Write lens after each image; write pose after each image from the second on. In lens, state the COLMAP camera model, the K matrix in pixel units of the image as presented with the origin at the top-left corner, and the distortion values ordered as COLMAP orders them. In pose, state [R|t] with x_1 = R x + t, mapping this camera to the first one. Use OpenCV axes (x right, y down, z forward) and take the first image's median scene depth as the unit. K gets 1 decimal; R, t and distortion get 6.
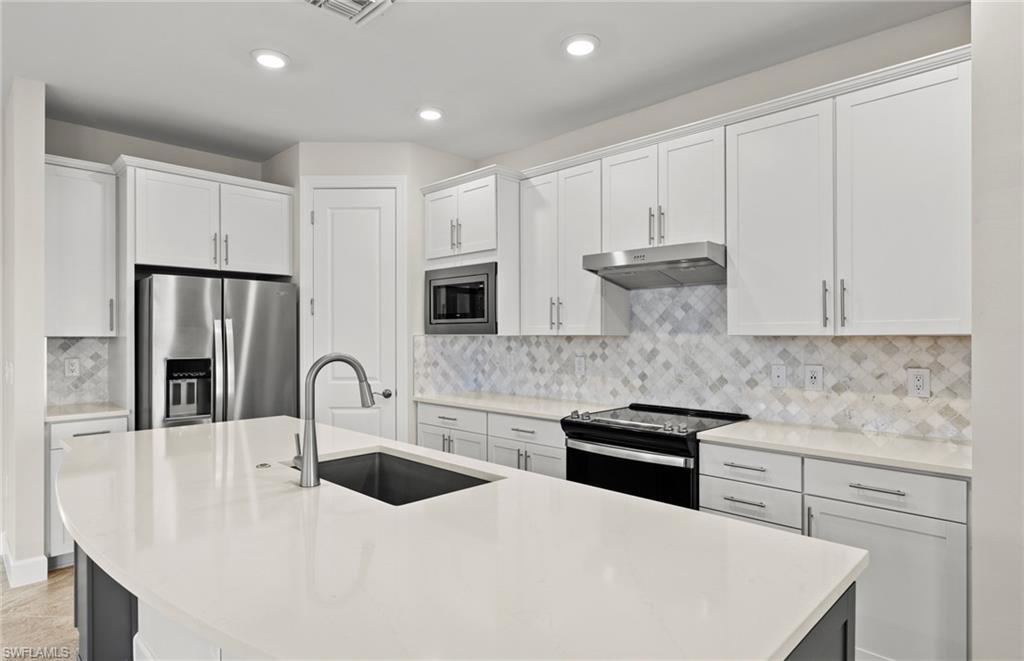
lens RADIAL K [[575.6, 0, 503.3], [0, 575.6, 334.3], [0, 0, 1]] dist [0.006710, 0.000037]
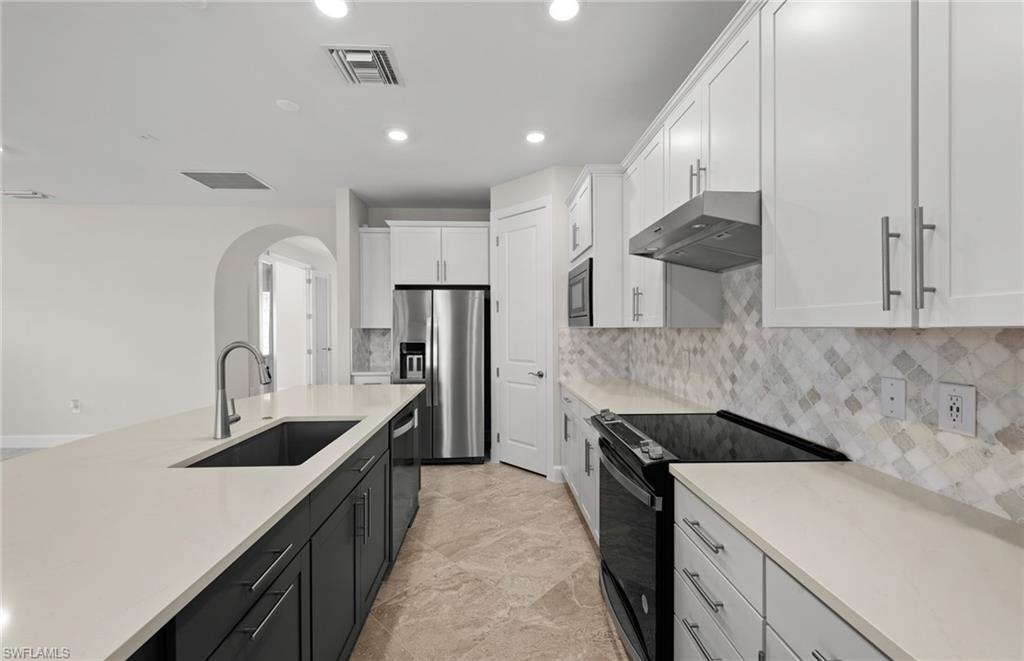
lens RADIAL K [[400.1, 0, 508.9], [0, 400.1, 332.5], [0, 0, 1]] dist [0.008689, -0.003277]
pose [[0.737118, 0.007896, -0.675718, 0.382021], [0.001899, 0.999904, 0.013756, 0.000633], [0.675762, -0.011423, 0.737032, 0.364853]]
